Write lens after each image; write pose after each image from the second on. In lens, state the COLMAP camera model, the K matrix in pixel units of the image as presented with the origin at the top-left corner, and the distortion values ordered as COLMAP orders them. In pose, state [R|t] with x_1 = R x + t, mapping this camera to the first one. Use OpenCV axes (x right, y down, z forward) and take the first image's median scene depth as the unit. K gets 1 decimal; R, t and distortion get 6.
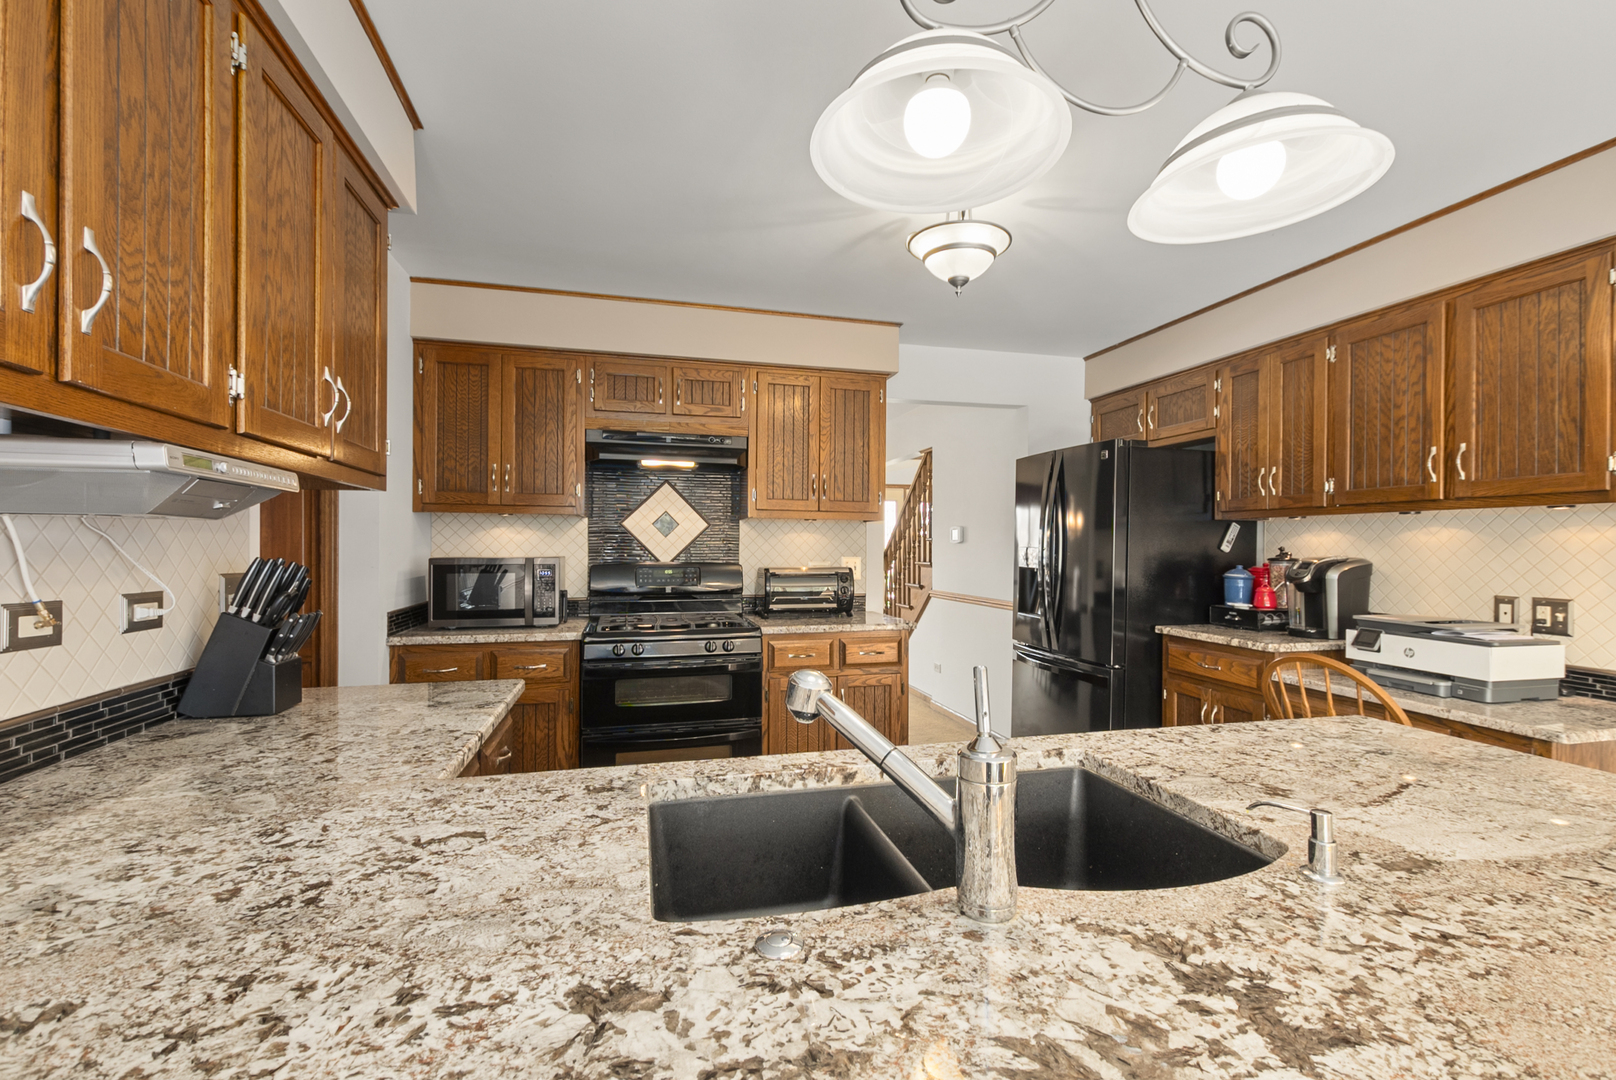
lens RADIAL K [[727.8, 0, 833.6], [0, 727.8, 540.4], [0, 0, 1]] dist [0.000373, -0.000682]
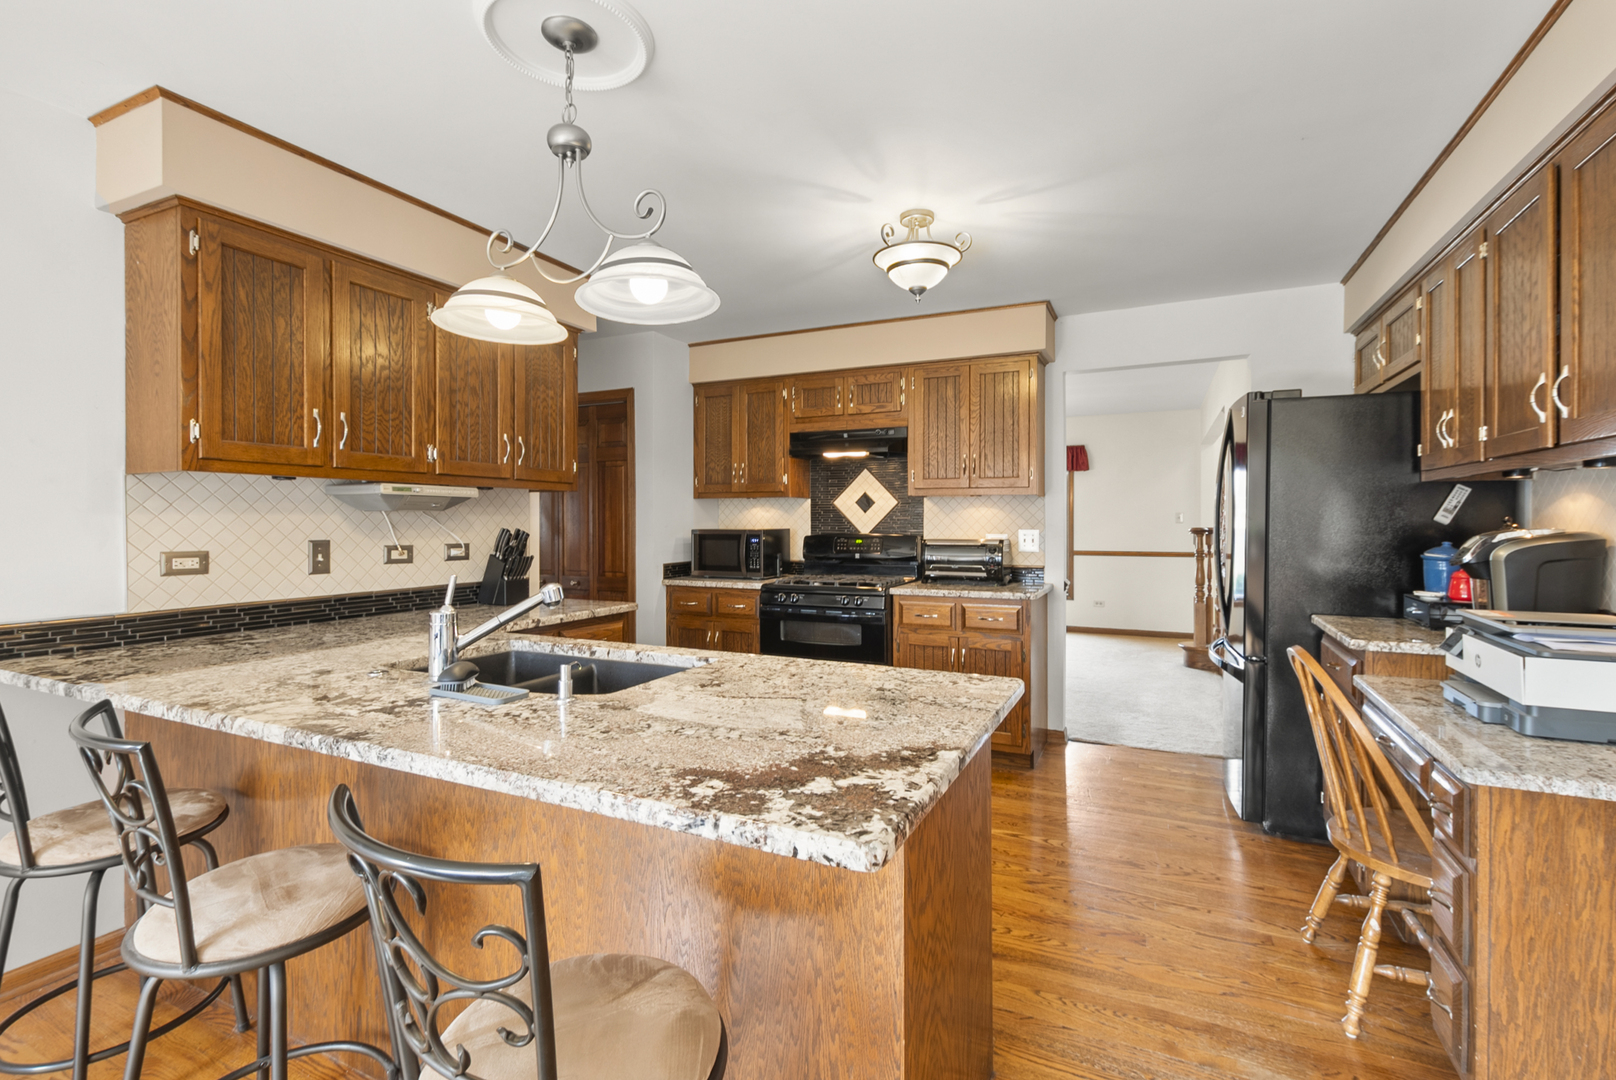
lens RADIAL K [[737.8, 0, 807.3], [0, 737.8, 516.2], [0, 0, 1]] dist [-0.004188, -0.000583]
pose [[0.754708, -0.009835, -0.655987, 0.561433], [0.011421, 0.999933, -0.001852, 0.001838], [0.655961, -0.006094, 0.754770, 0.000567]]
